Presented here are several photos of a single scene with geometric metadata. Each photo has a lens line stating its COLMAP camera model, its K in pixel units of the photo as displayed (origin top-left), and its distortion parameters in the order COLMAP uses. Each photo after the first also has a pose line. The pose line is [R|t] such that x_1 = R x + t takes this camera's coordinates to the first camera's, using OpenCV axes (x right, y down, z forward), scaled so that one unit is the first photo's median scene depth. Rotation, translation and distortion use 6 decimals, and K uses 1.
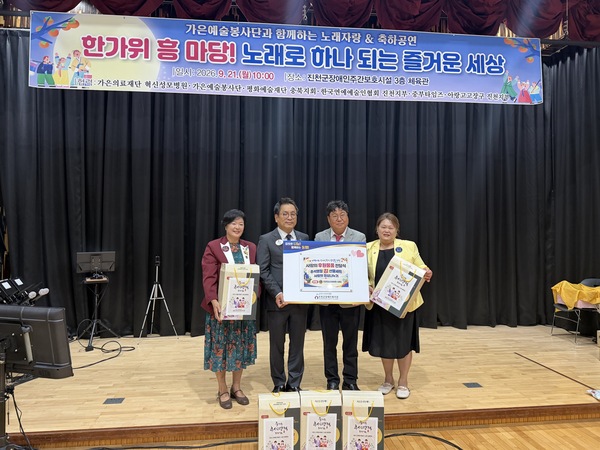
lens RADIAL K [[433.2, 0, 297.9], [0, 433.2, 216.8], [0, 0, 1]] dist [0.001187, 0.005195]
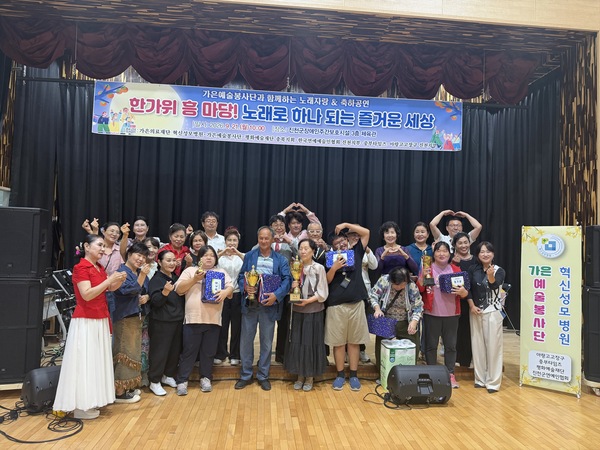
lens RADIAL K [[416.7, 0, 300.0], [0, 416.7, 225.0], [0, 0, 1]] dist [0.003389, 0.000732]
pose [[0.999582, 0.023179, -0.017280, 0.087132], [-0.023359, 0.999674, -0.010287, -0.001503], [0.017036, 0.010686, 0.999798, -0.333160]]
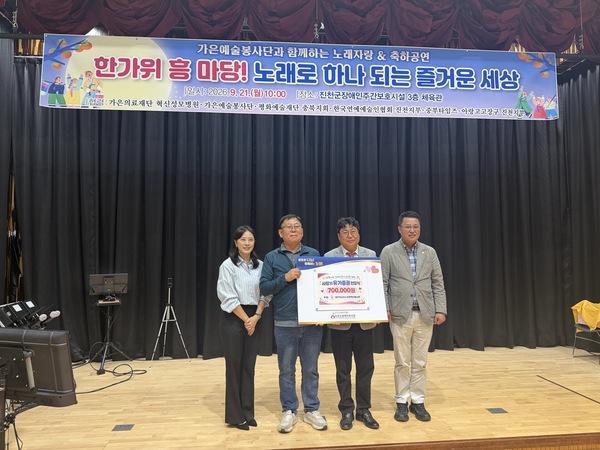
lens RADIAL K [[416.7, 0, 300.0], [0, 416.7, 225.0], [0, 0, 1]] dist [0.003389, 0.000732]
pose [[0.999806, -0.008988, -0.017541, -0.008705], [0.008313, 0.999237, -0.038173, 0.011579], [0.017871, 0.038020, 0.999117, 0.057045]]
